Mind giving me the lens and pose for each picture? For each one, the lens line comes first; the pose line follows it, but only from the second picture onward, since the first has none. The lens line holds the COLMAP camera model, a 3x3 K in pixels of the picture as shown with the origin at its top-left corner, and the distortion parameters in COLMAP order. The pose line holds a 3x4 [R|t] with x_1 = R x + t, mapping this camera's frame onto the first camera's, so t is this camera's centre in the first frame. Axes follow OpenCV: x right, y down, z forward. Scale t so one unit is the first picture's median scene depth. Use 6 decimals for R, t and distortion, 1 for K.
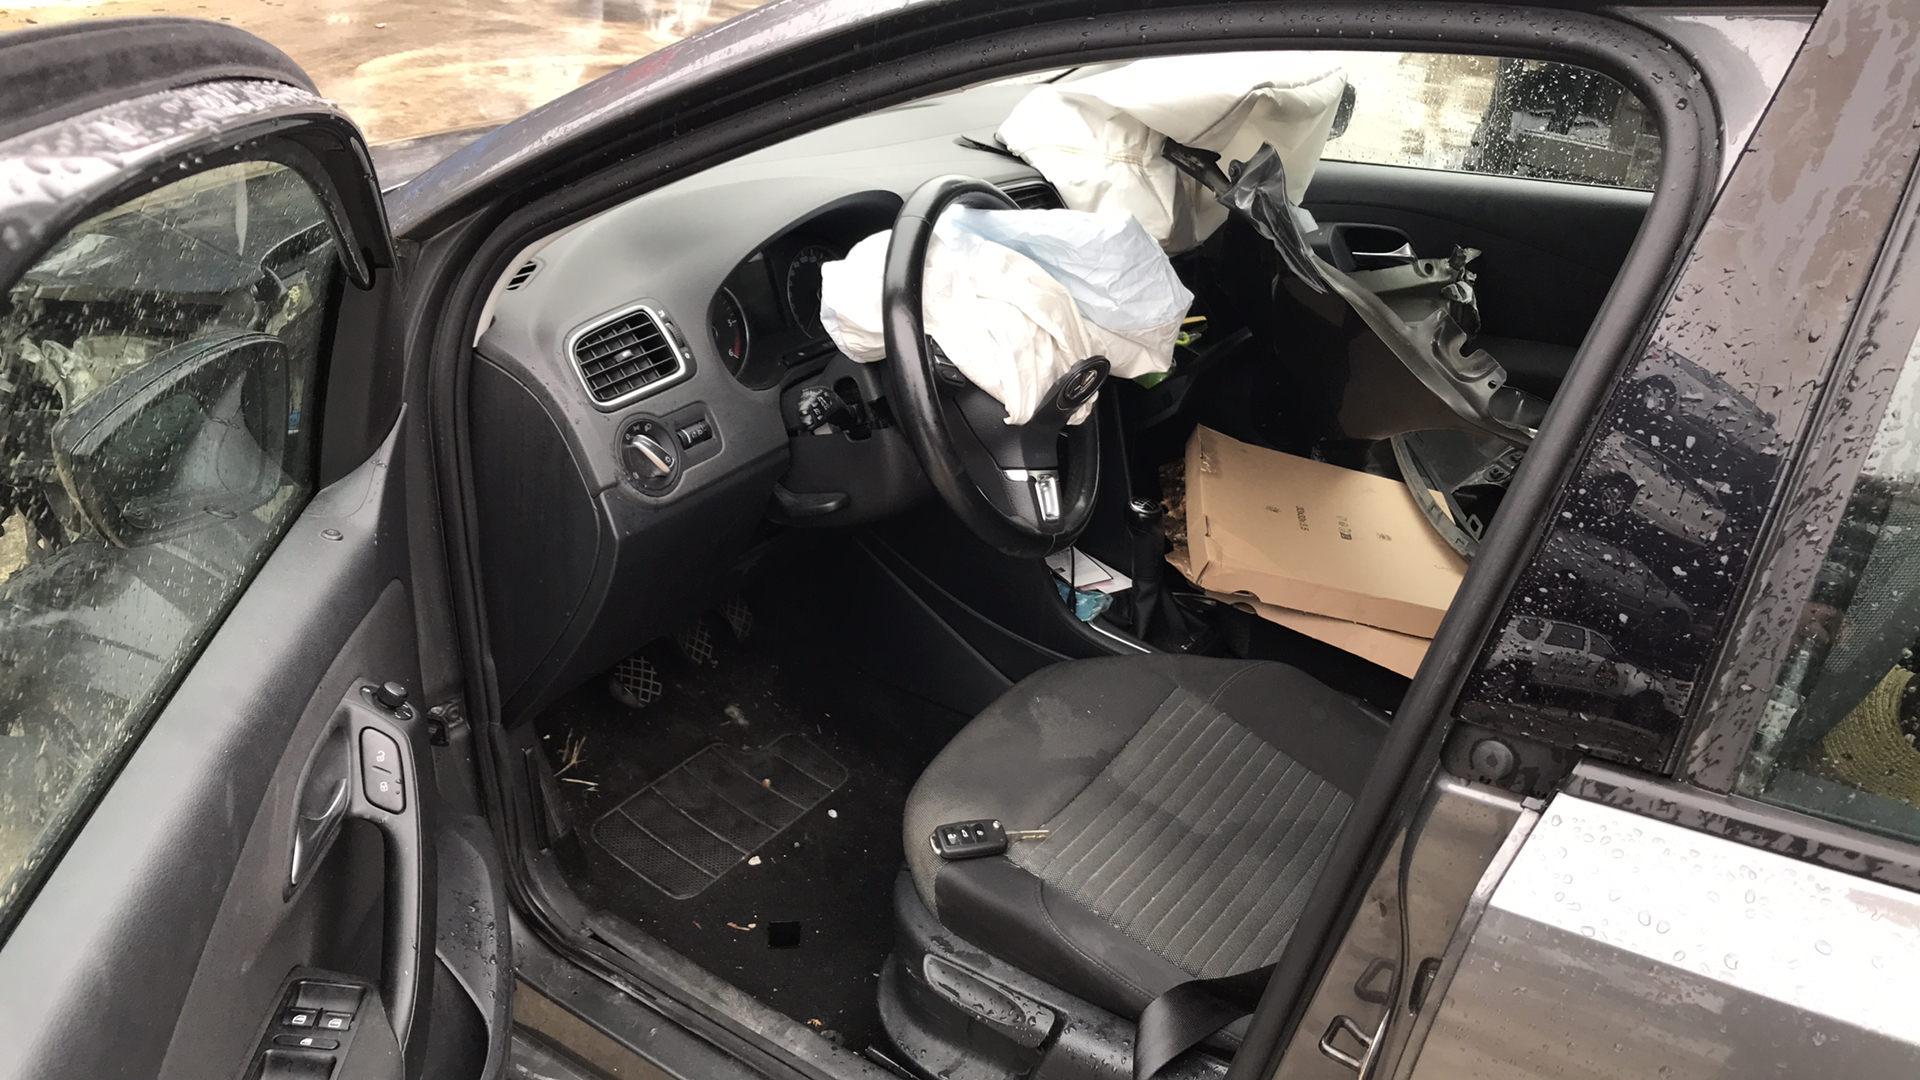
lens RADIAL K [[1560.3, 0, 958.8], [0, 1560.3, 487.8], [0, 0, 1]] dist [0.005447, 0.014844]
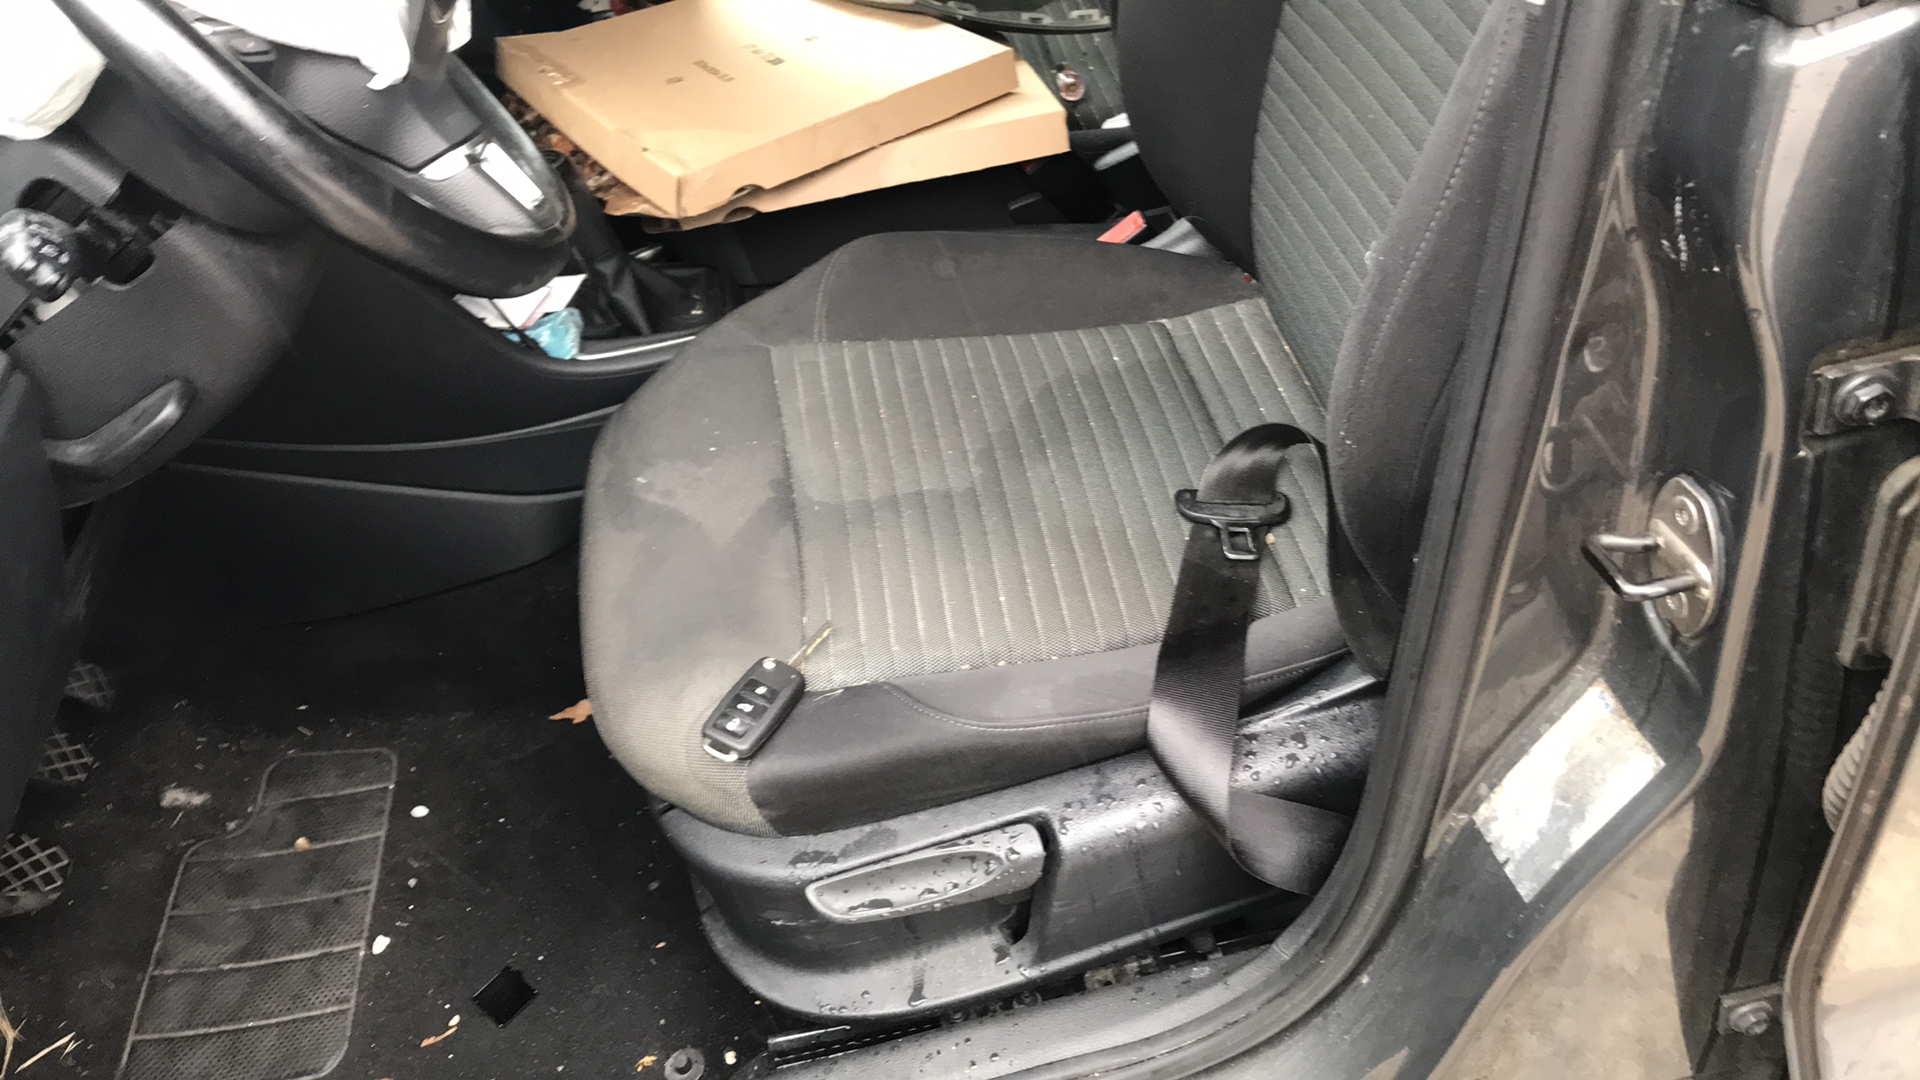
lens RADIAL K [[1570.2, 0, 960.0], [0, 1570.2, 540.0], [0, 0, 1]] dist [0.005085, 0.004873]
pose [[0.712102, -0.607271, 0.352324, -0.114486], [0.502871, 0.791371, 0.347639, -0.005172], [-0.489930, -0.070381, 0.868916, 0.417291]]
